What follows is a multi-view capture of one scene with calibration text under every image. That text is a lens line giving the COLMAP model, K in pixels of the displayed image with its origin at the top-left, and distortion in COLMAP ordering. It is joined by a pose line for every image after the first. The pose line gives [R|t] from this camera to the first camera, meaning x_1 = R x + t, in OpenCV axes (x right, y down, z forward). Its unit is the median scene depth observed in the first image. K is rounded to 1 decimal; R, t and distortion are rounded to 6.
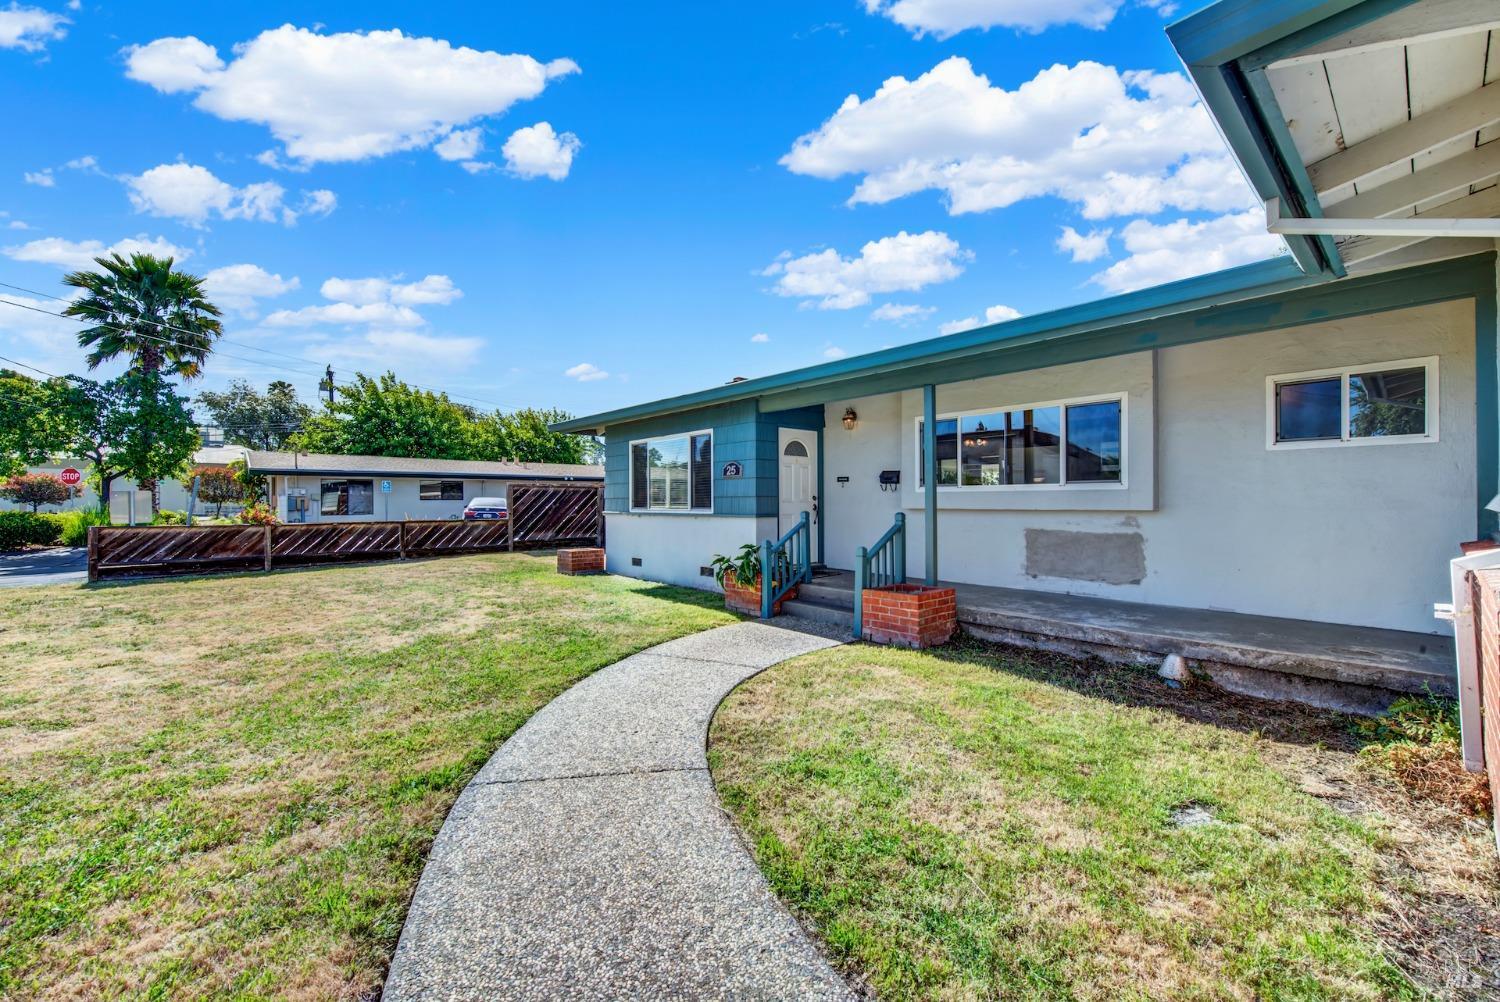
lens RADIAL K [[628.7, 0, 750.0], [0, 628.7, 501.0], [0, 0, 1]] dist [0.015789, -0.000062]
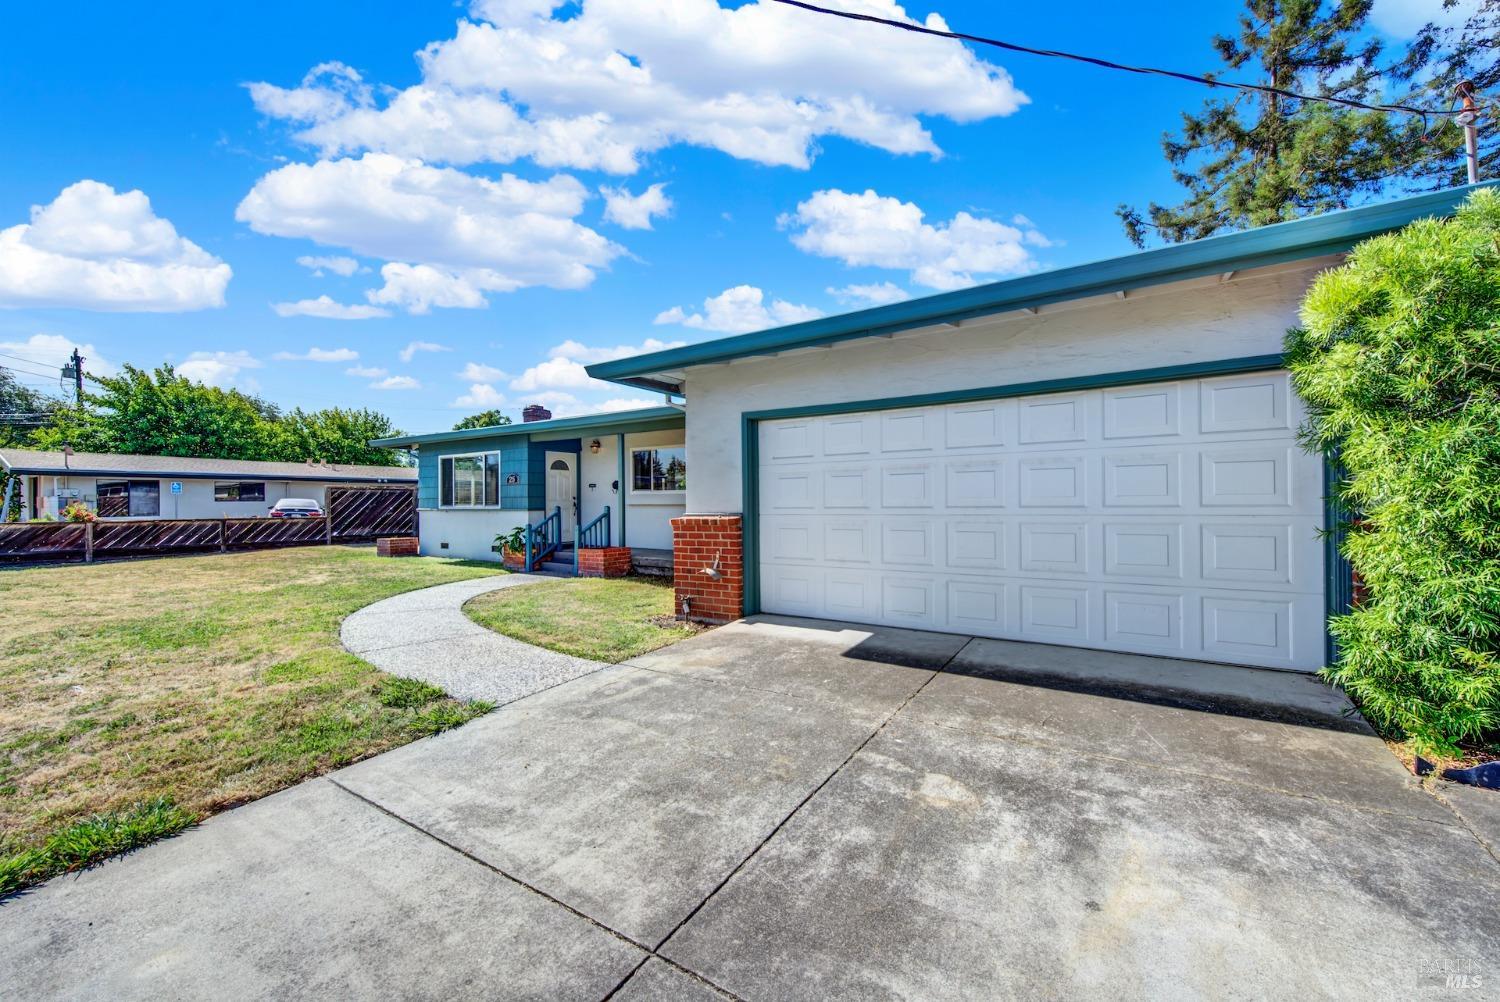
lens RADIAL K [[601.8, 0, 752.4], [0, 601.8, 499.8], [0, 0, 1]] dist [0.000914, -0.000390]
pose [[0.962612, 0.000095, 0.270884, 0.070547], [0.001419, 0.999984, -0.005391, 0.004372], [-0.270880, 0.005574, 0.962597, -0.280941]]
